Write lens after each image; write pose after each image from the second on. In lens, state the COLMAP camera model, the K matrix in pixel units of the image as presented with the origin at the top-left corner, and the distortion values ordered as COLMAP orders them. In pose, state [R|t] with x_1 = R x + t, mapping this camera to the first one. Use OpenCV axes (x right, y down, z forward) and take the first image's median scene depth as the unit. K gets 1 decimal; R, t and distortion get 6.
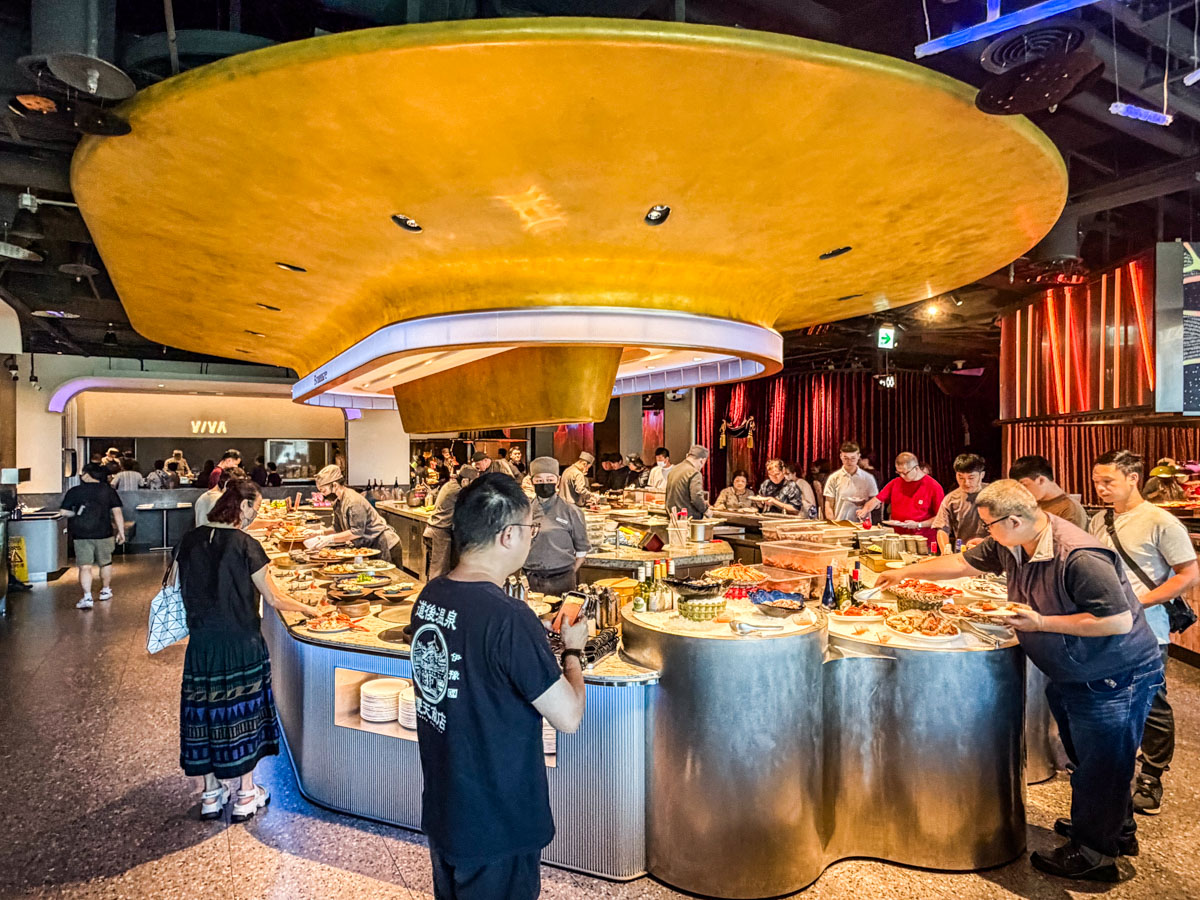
lens RADIAL K [[694.8, 0, 600.0], [0, 694.8, 450.0], [0, 0, 1]] dist [0.004799, -0.000998]
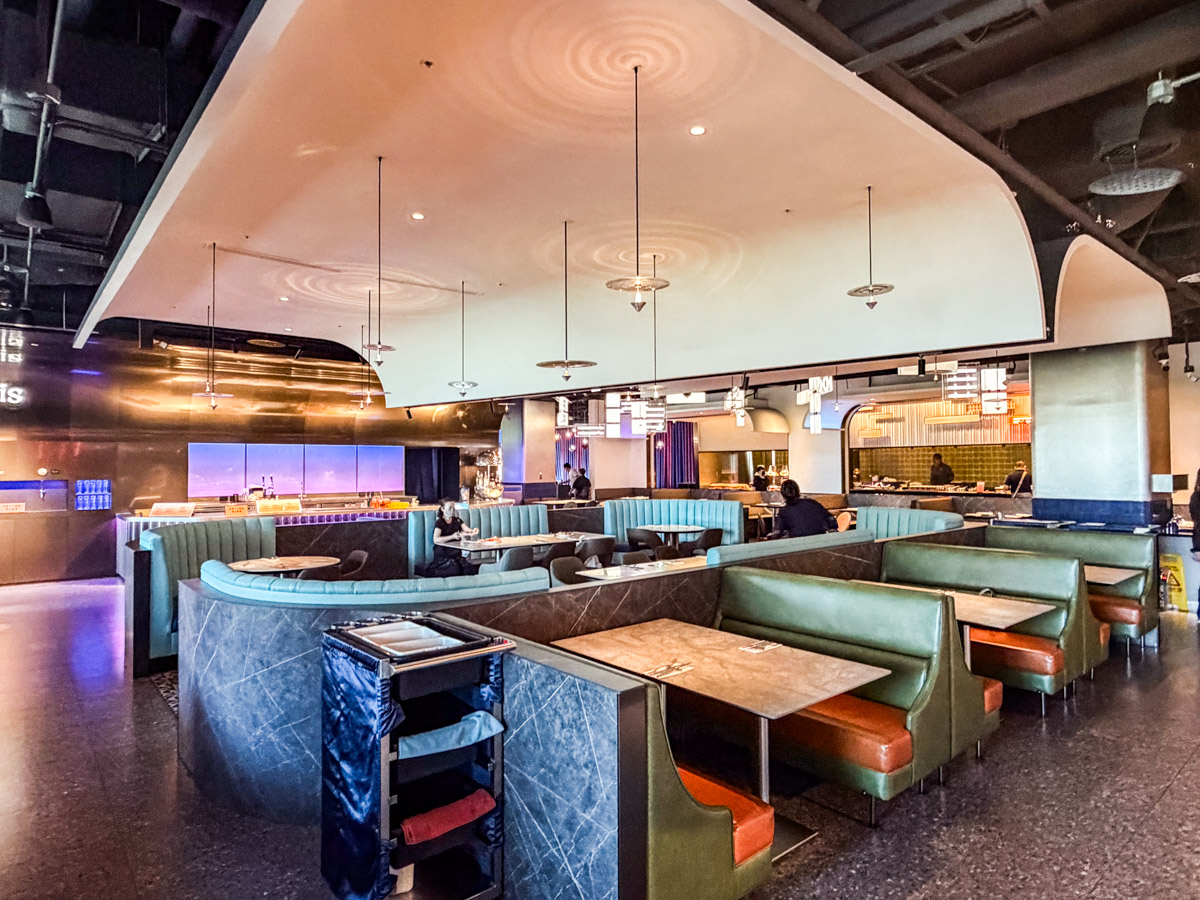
lens RADIAL K [[694.8, 0, 600.0], [0, 694.8, 450.0], [0, 0, 1]] dist [0.004799, -0.000998]
pose [[0.176202, -0.022502, -0.984097, -0.123758], [0.007901, 0.999739, -0.021445, 0.009769], [0.984322, -0.003996, 0.176333, 0.167078]]
